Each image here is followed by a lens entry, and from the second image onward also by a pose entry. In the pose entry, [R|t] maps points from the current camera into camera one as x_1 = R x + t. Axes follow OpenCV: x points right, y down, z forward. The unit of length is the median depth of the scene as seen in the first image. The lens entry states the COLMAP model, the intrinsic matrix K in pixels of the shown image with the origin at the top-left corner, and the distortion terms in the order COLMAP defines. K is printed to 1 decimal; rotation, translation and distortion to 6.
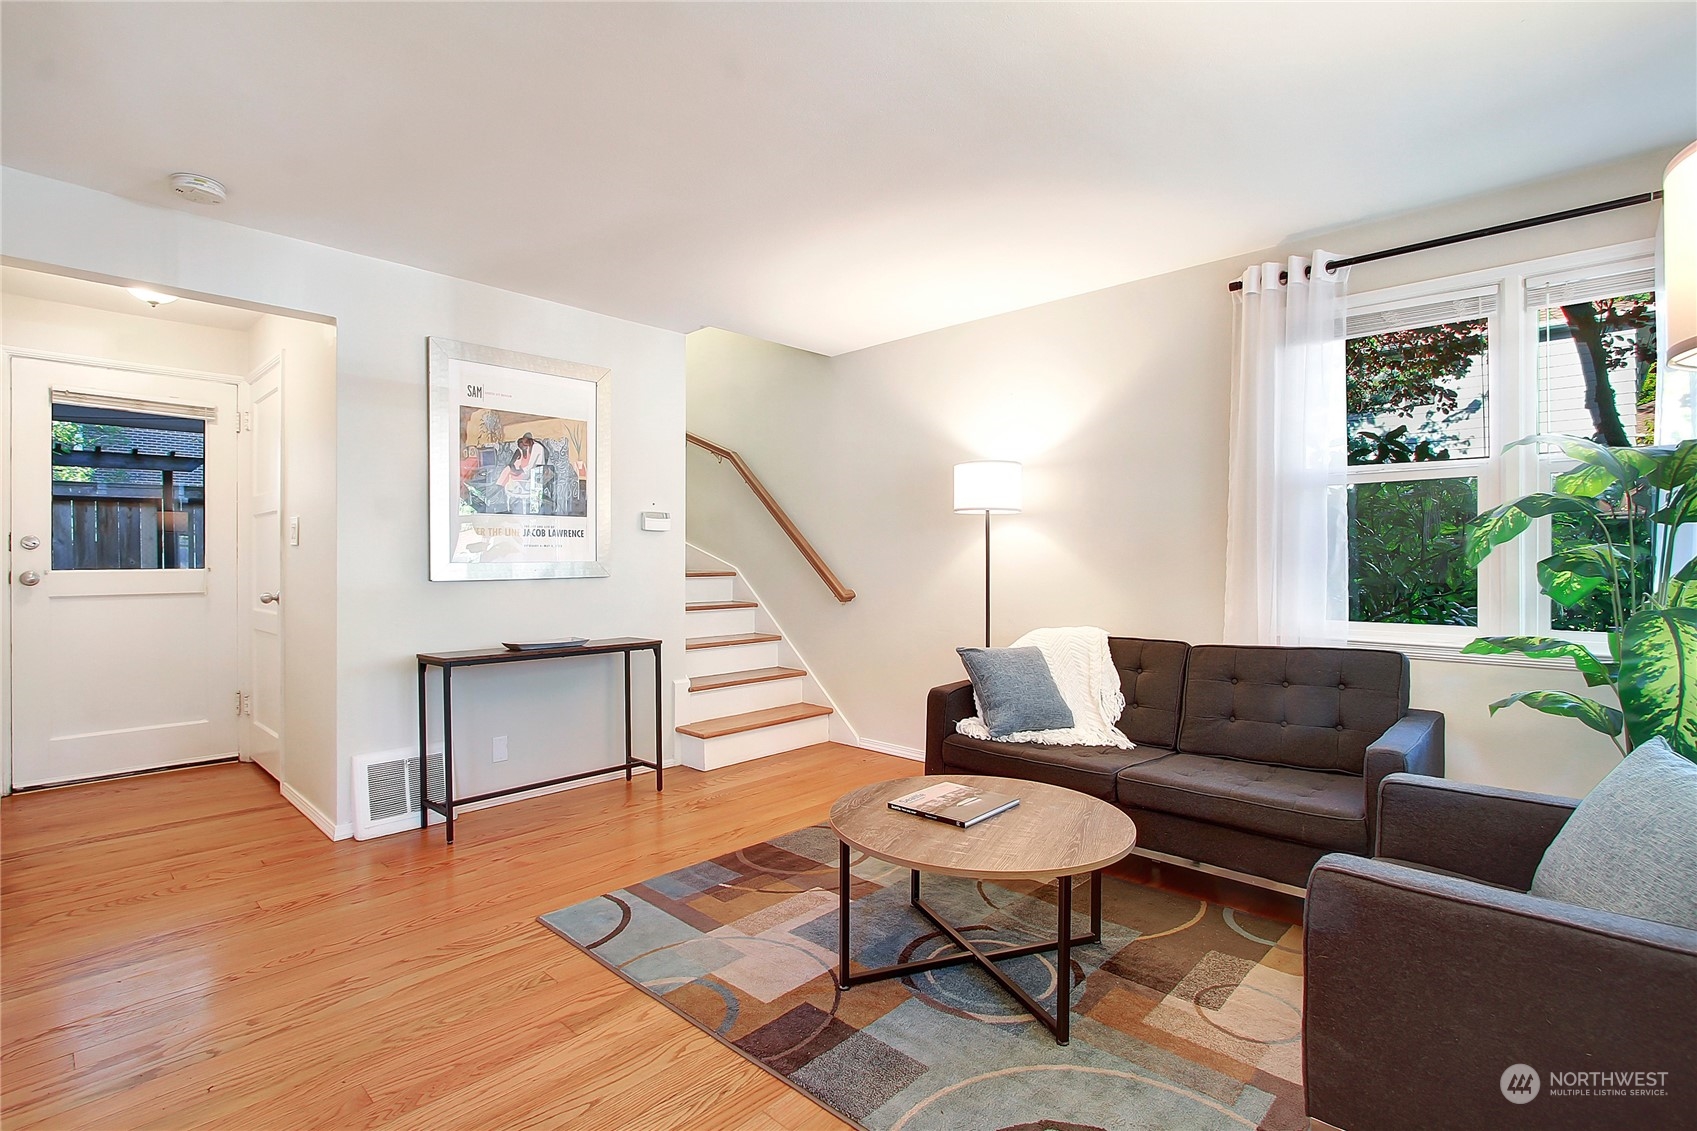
lens RADIAL K [[816.8, 0, 857.2], [0, 816.8, 559.0], [0, 0, 1]] dist [-0.014779, 0.004437]
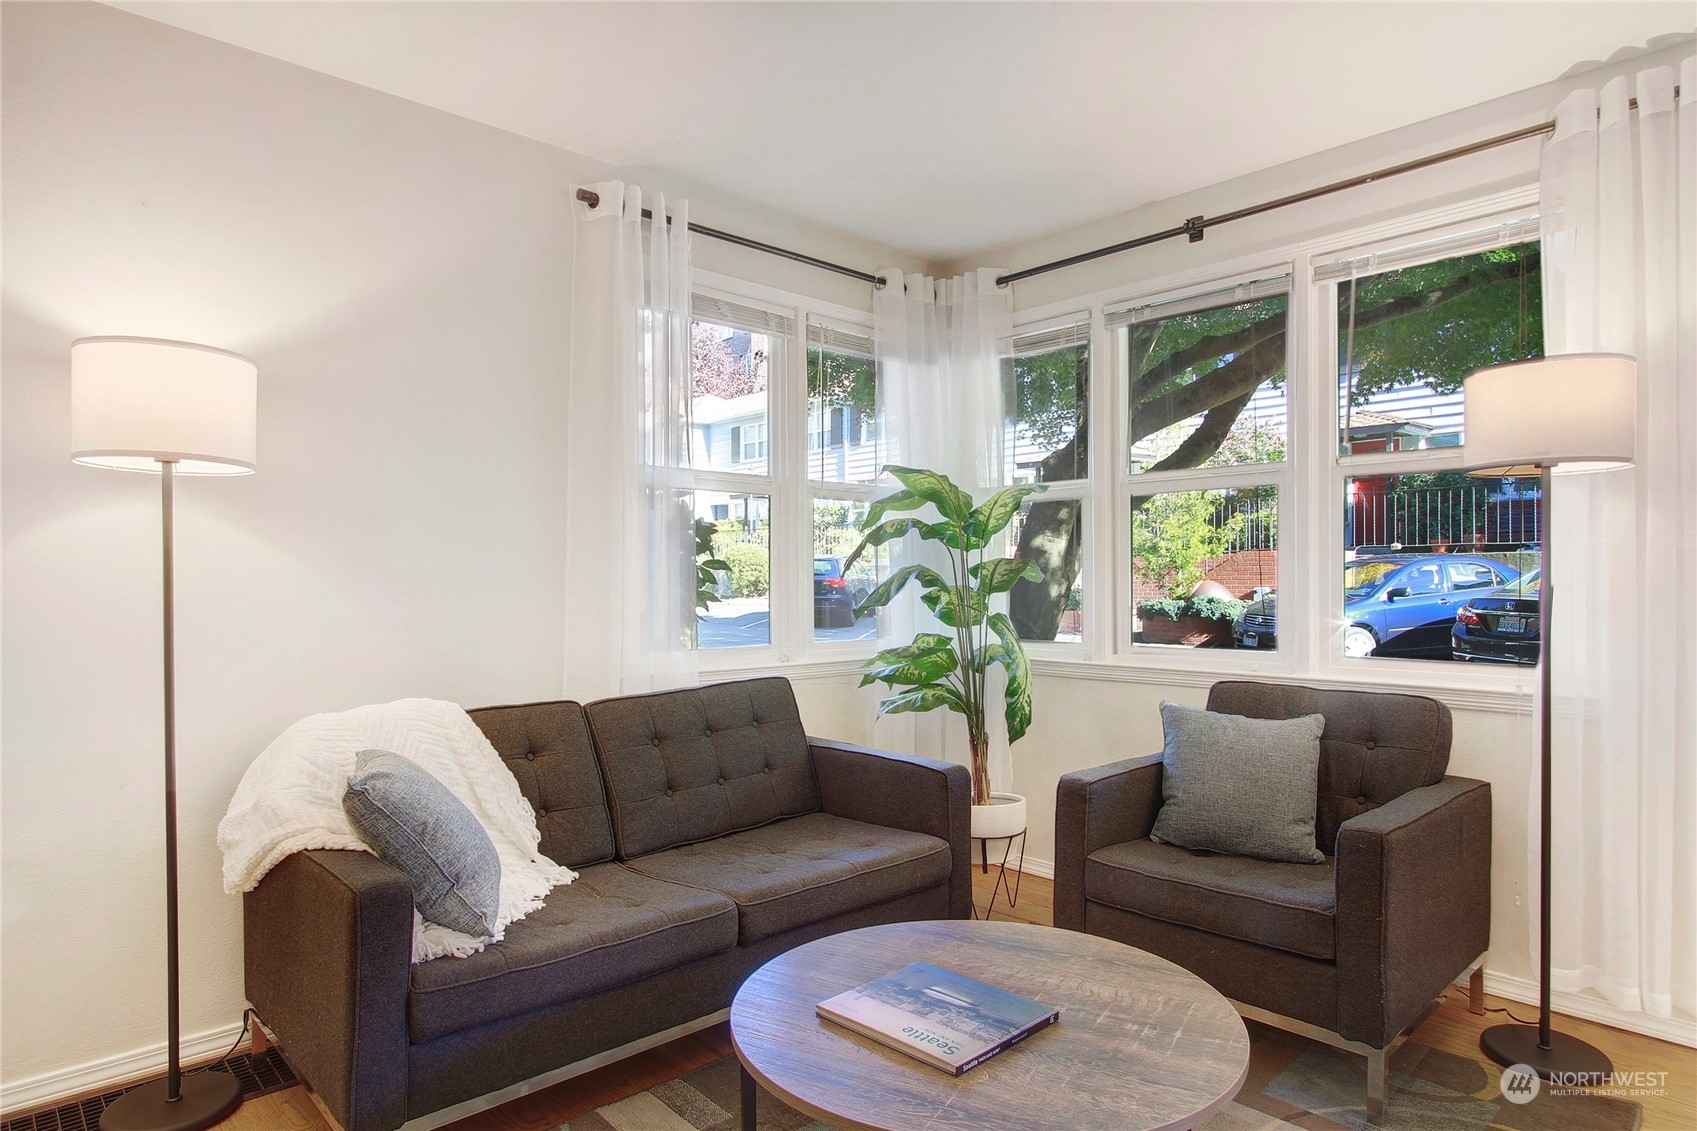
lens RADIAL K [[985.2, 0, 860.0], [0, 985.2, 577.6], [0, 0, 1]] dist [-0.025032, 0.004765]
pose [[0.077842, 0.003147, 0.996961, -0.406033], [0.001070, 0.999994, -0.003241, 0.004491], [-0.996965, 0.001319, 0.077838, 0.739301]]
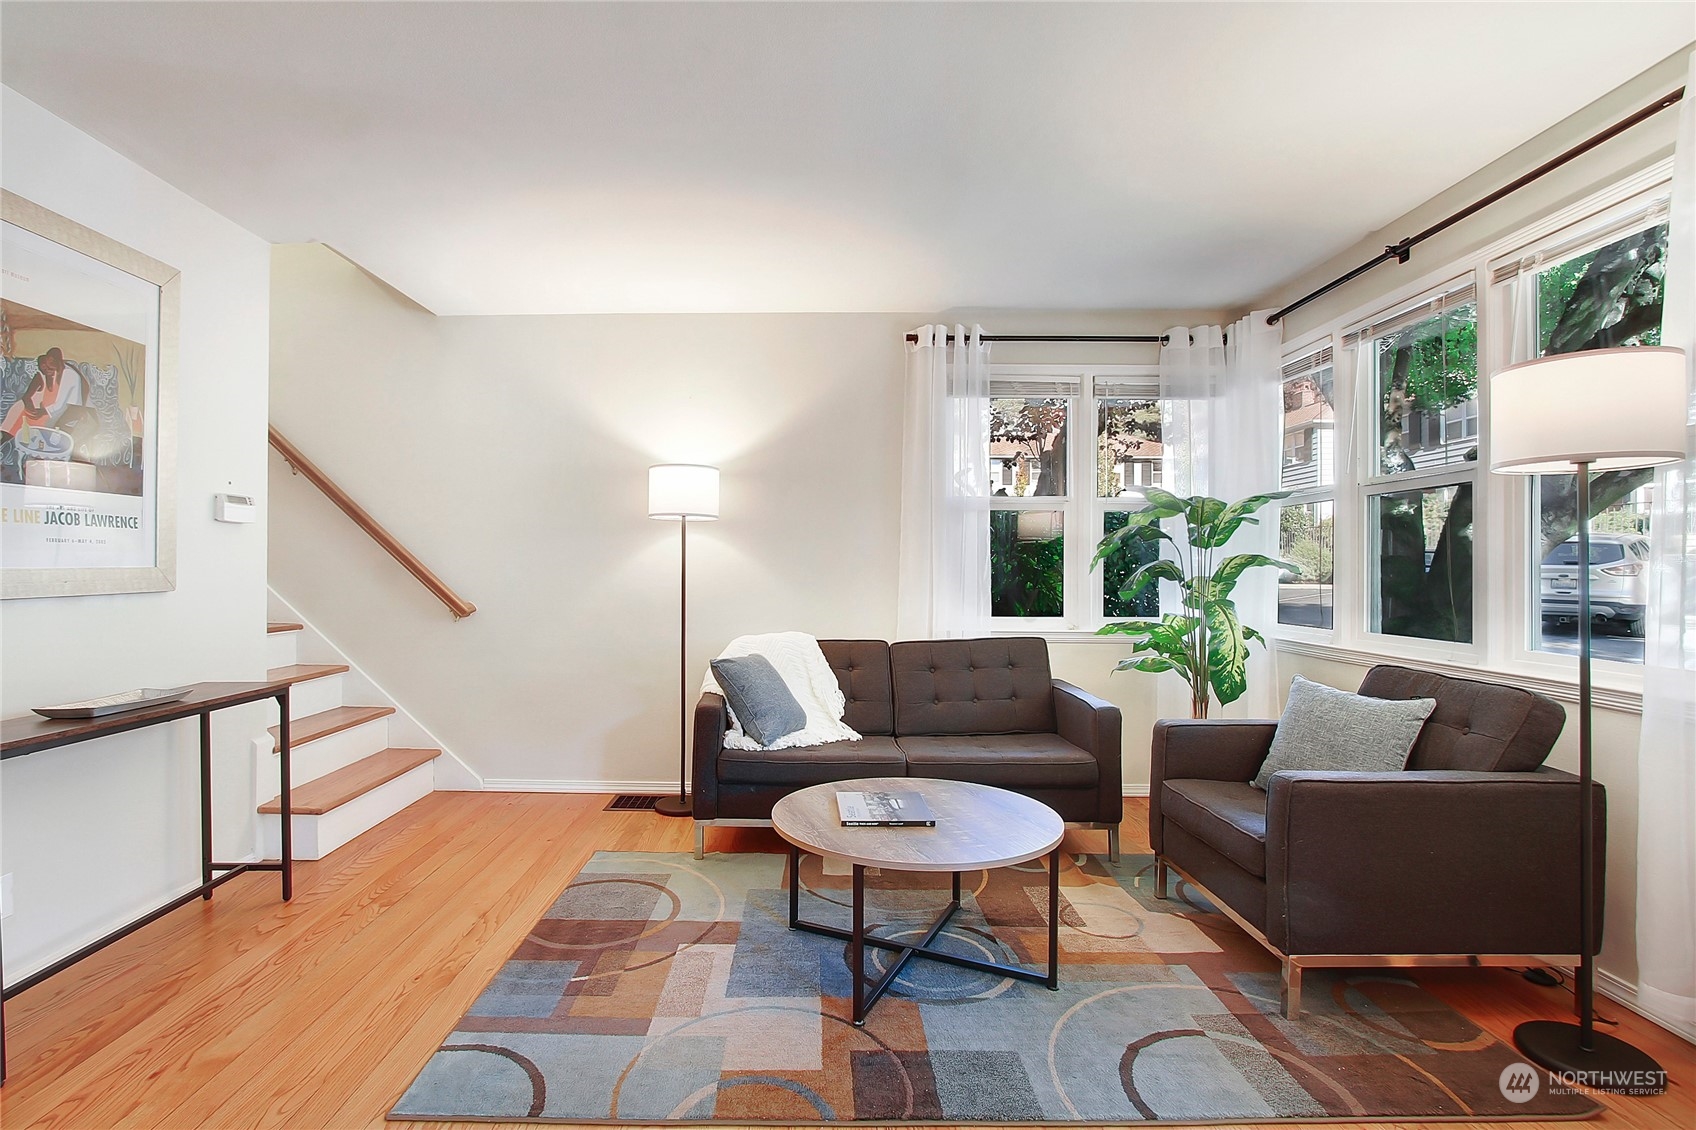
lens RADIAL K [[816.3, 0, 833.2], [0, 816.3, 564.8], [0, 0, 1]] dist [-0.014779, 0.004437]
pose [[0.728254, 0.006289, 0.685278, -0.460186], [-0.005359, 0.999980, -0.003481, 0.000398], [-0.685286, -0.001137, 0.728273, 0.225409]]
